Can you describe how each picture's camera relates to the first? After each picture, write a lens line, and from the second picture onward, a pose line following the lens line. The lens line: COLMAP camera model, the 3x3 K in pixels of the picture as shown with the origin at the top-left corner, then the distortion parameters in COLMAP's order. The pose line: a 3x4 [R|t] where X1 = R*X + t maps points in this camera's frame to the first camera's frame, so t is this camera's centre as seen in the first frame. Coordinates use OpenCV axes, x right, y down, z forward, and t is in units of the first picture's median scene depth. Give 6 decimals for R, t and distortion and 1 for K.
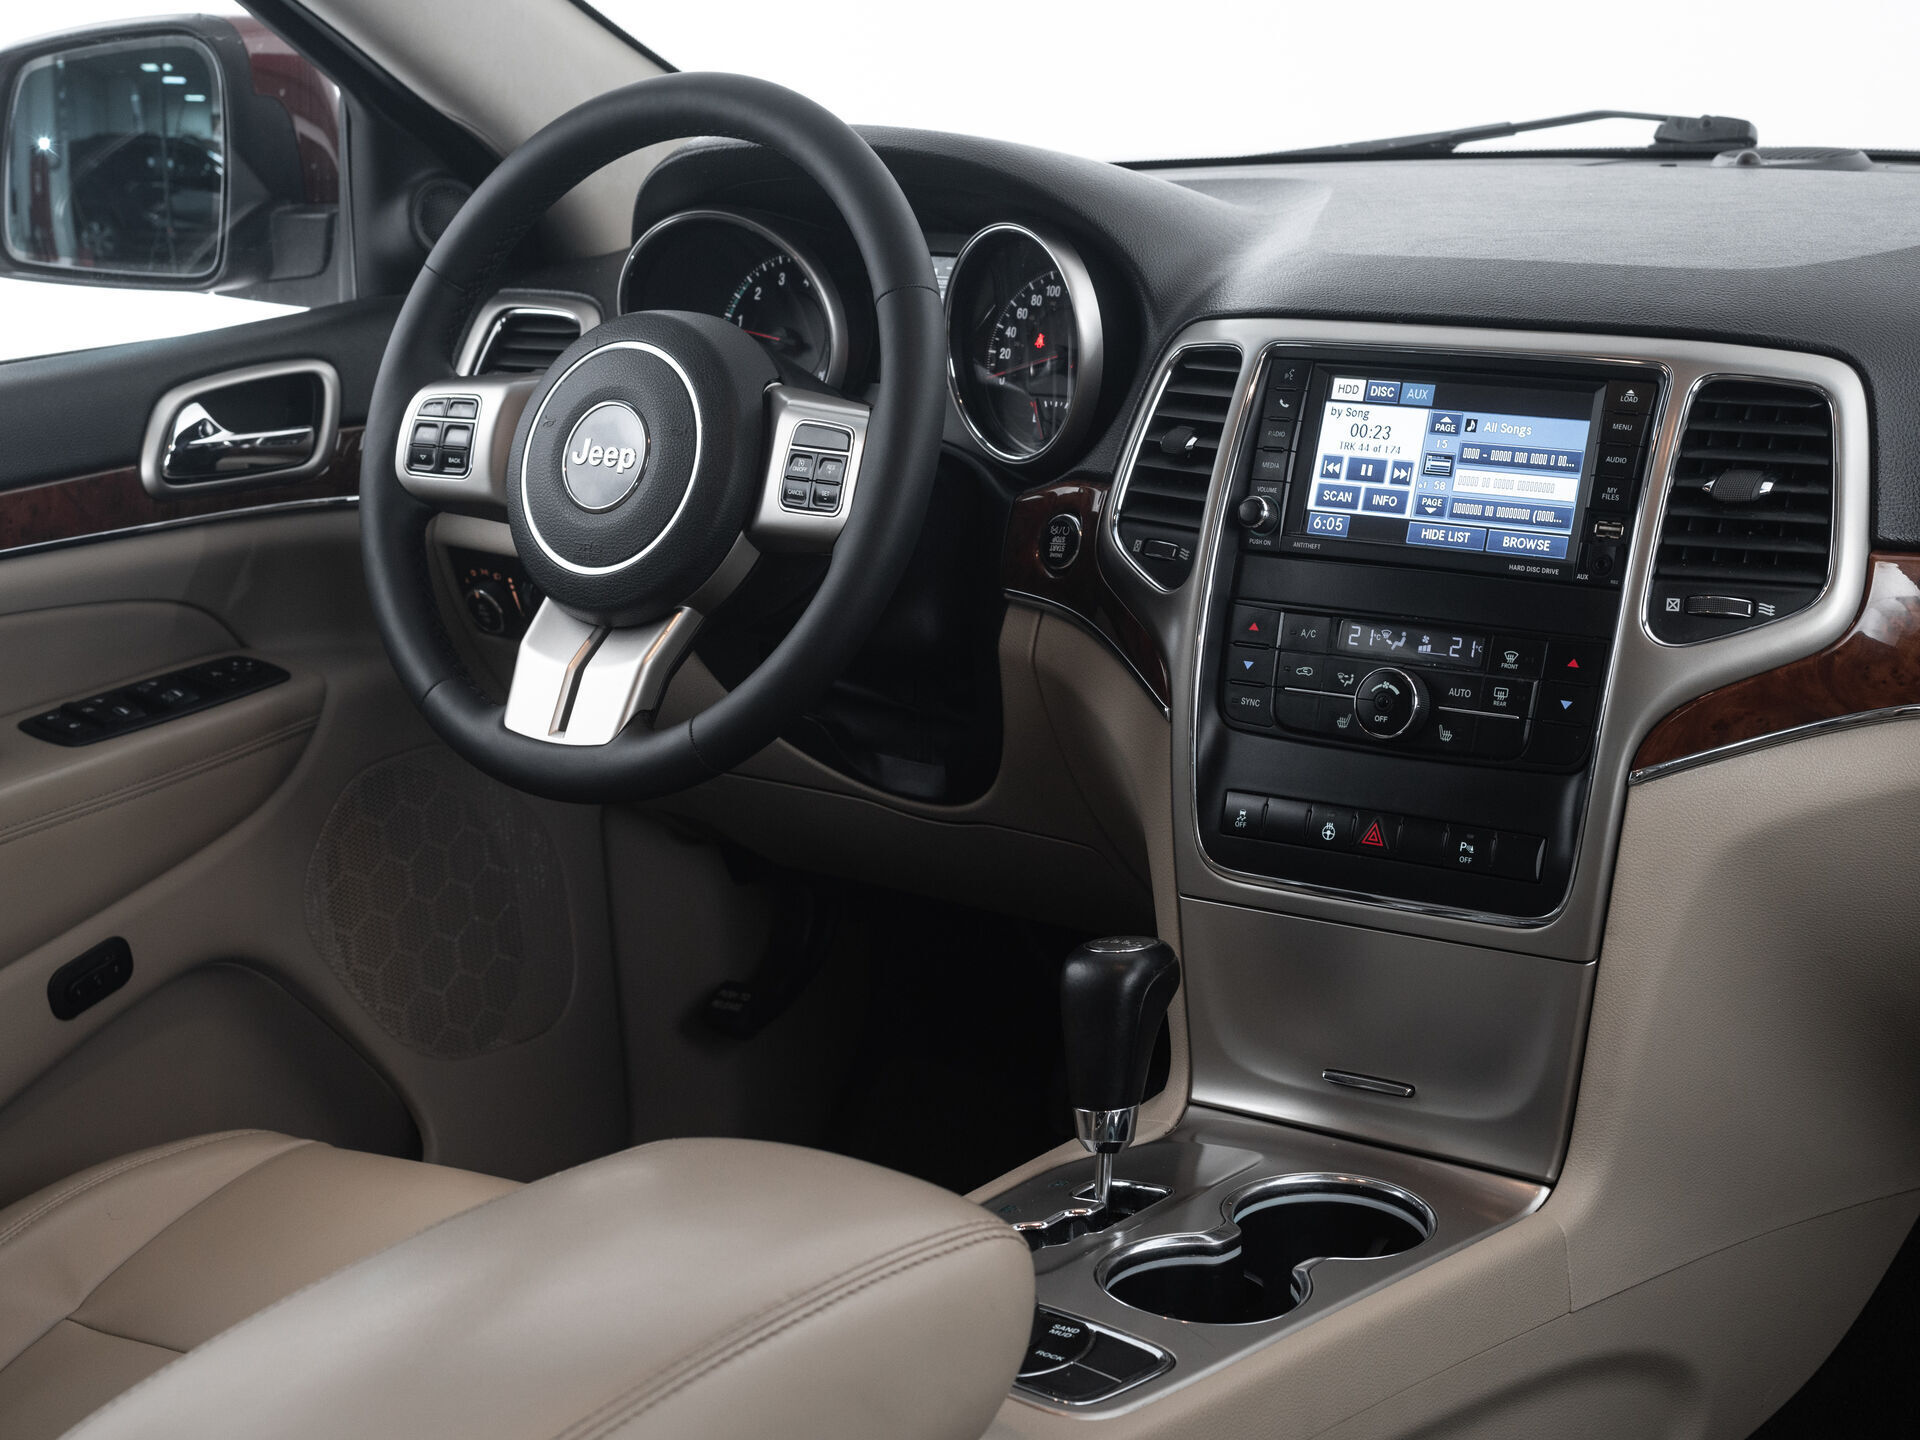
lens RADIAL K [[3223.9, 0, 961.4], [0, 3223.9, 719.4], [0, 0, 1]] dist [-0.122058, 0.000000]
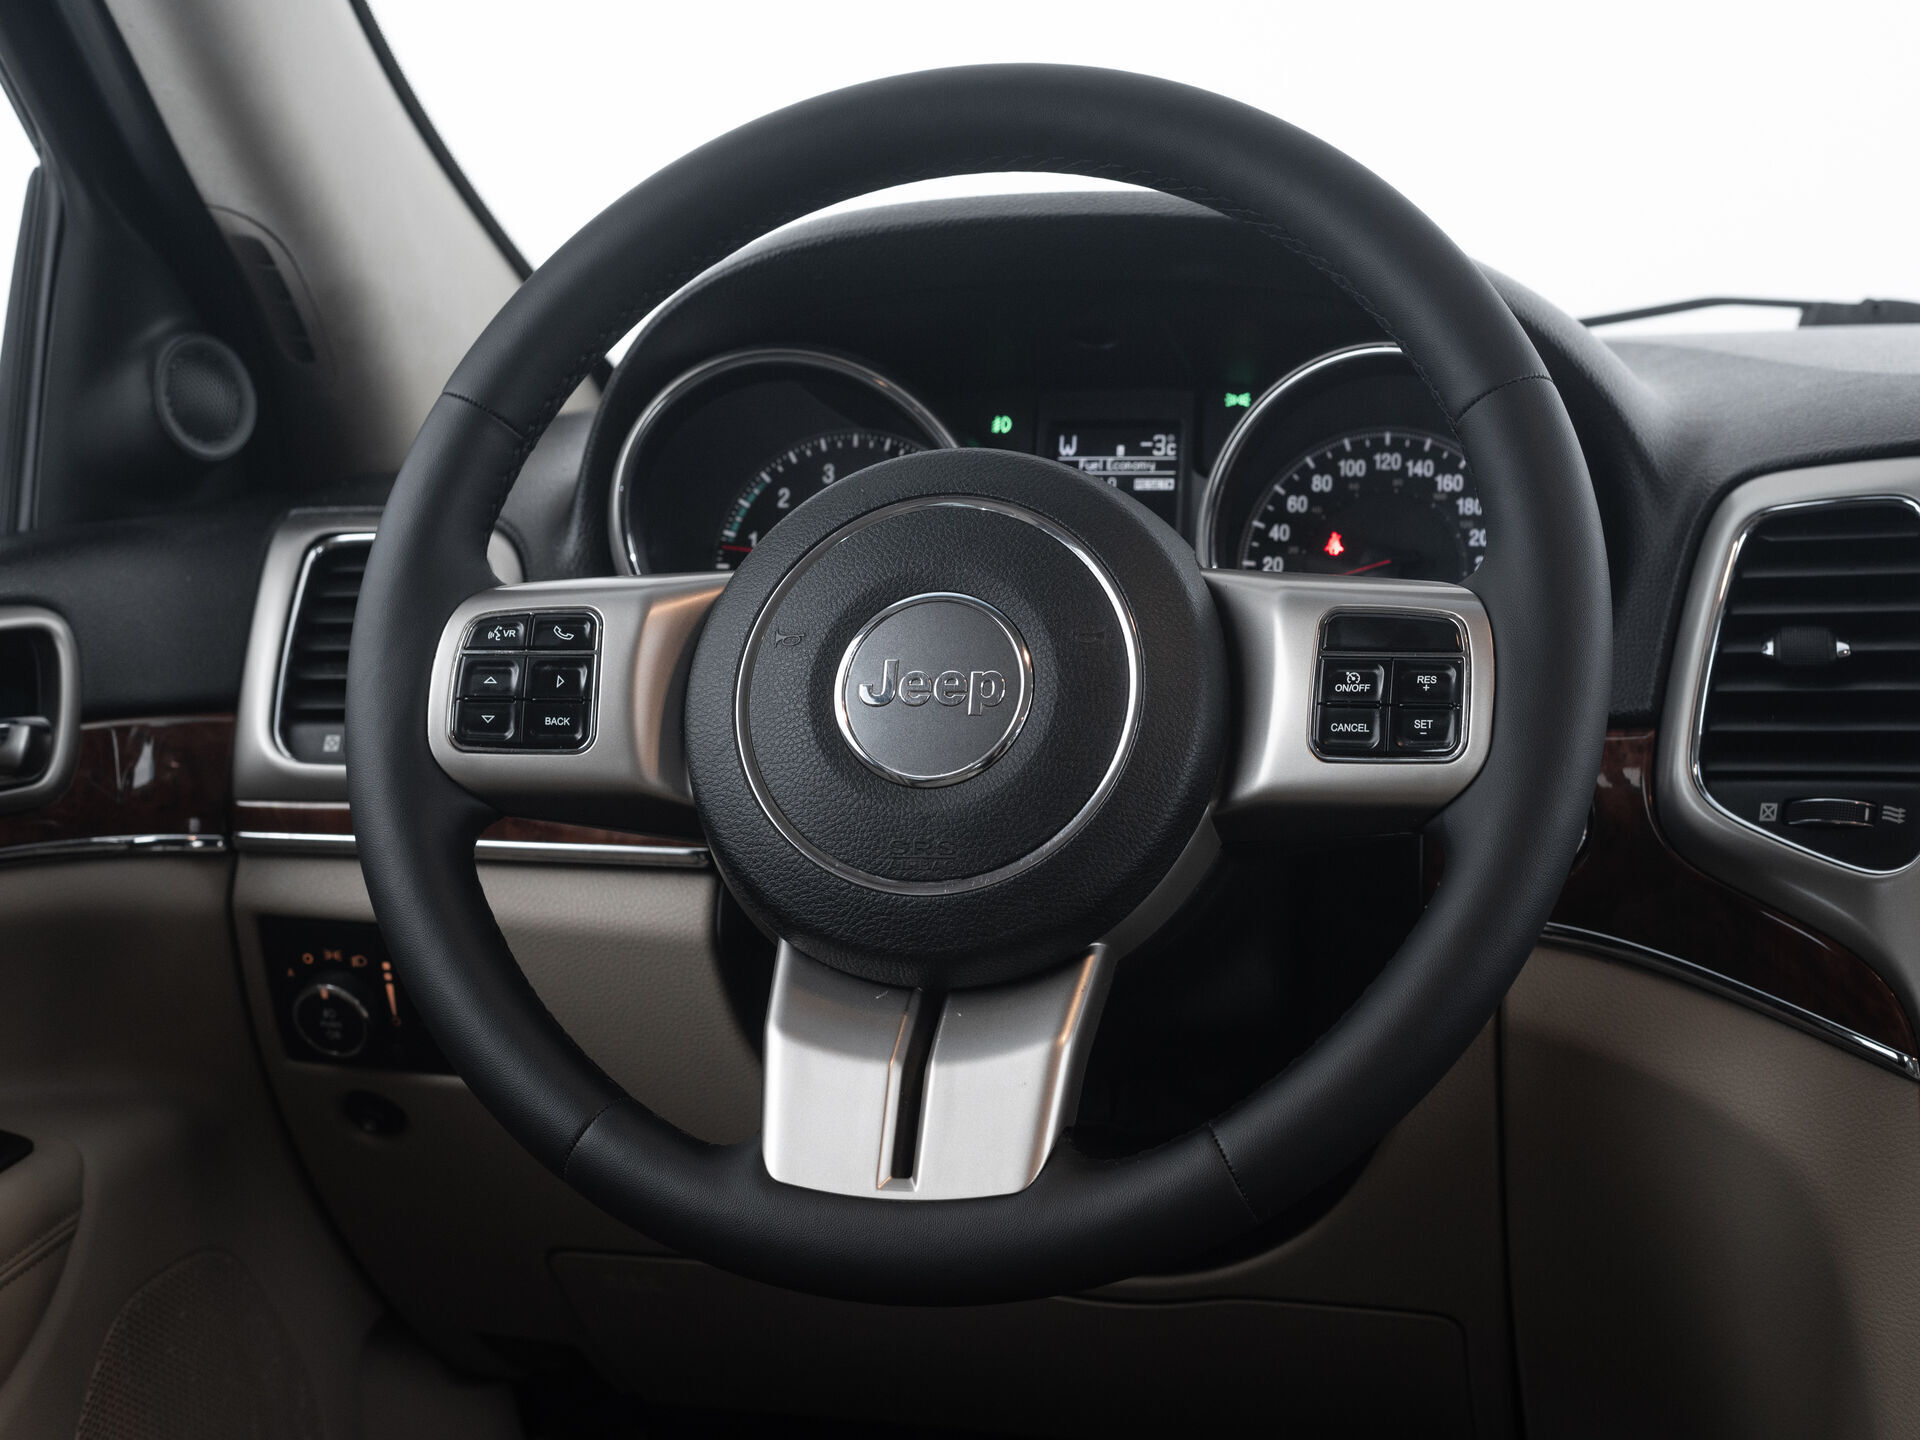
lens RADIAL K [[3223.9, 0, 974.8], [0, 3223.9, 683.1], [0, 0, 1]] dist [-0.122058, 0.000000]
pose [[0.916689, -0.010266, 0.399469, -0.350373], [0.075614, 0.986066, -0.148175, 0.002739], [-0.392382, 0.166036, 0.904692, 0.502286]]
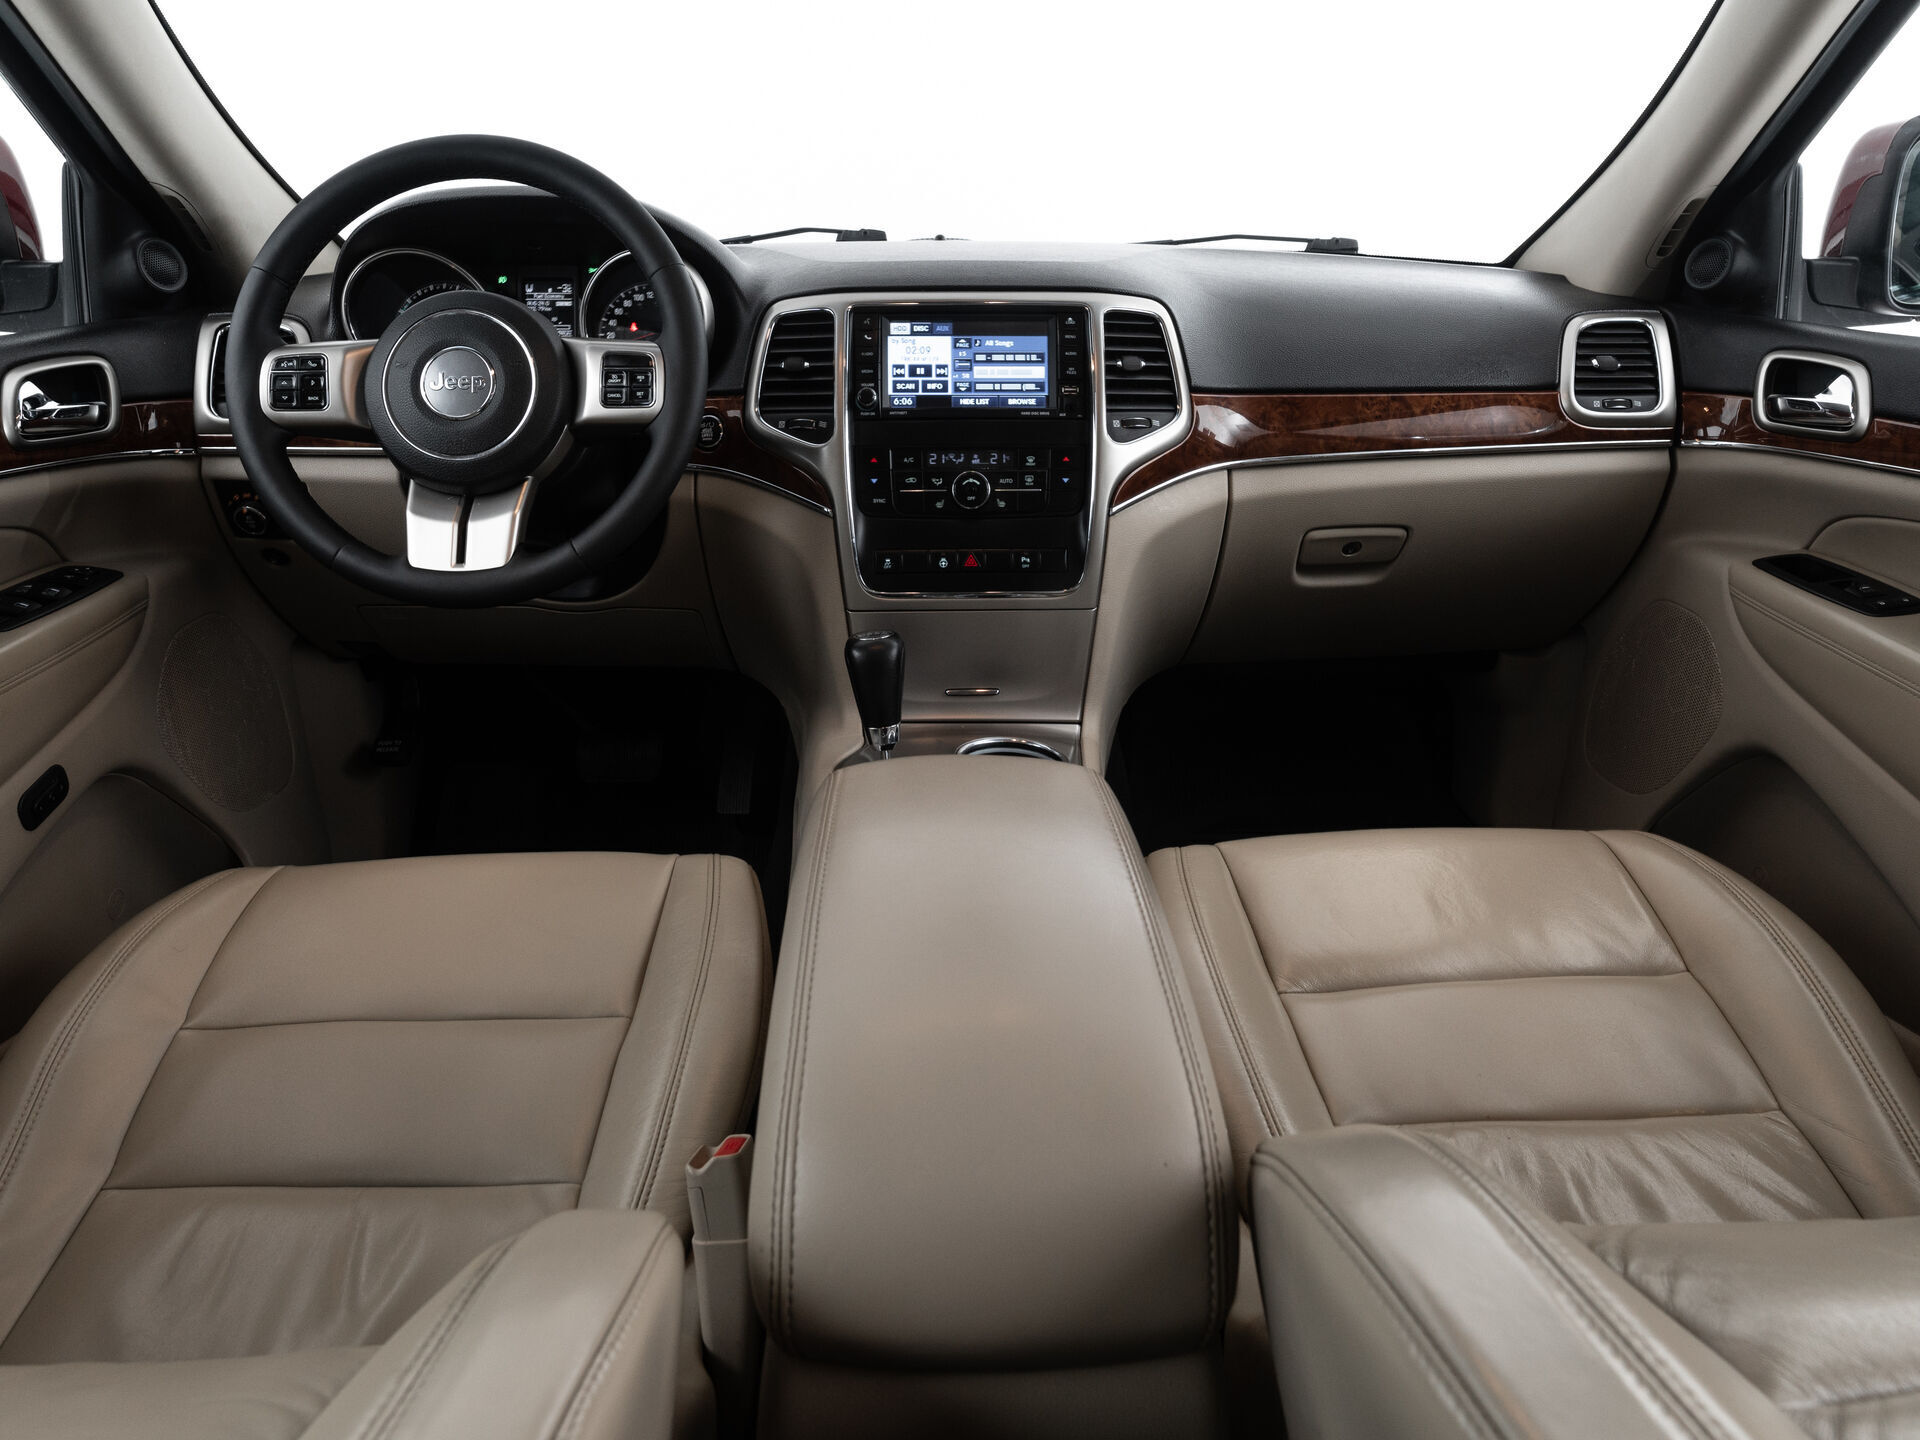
lens RADIAL K [[1285.4, 0, 939.1], [0, 1285.4, 710.3], [0, 0, 1]] dist [-0.018448, -0.002299]
pose [[0.791665, -0.168359, 0.587301, -0.332229], [0.119574, 0.985388, 0.121296, 0.027388], [-0.599141, -0.025800, 0.800228, 0.382608]]
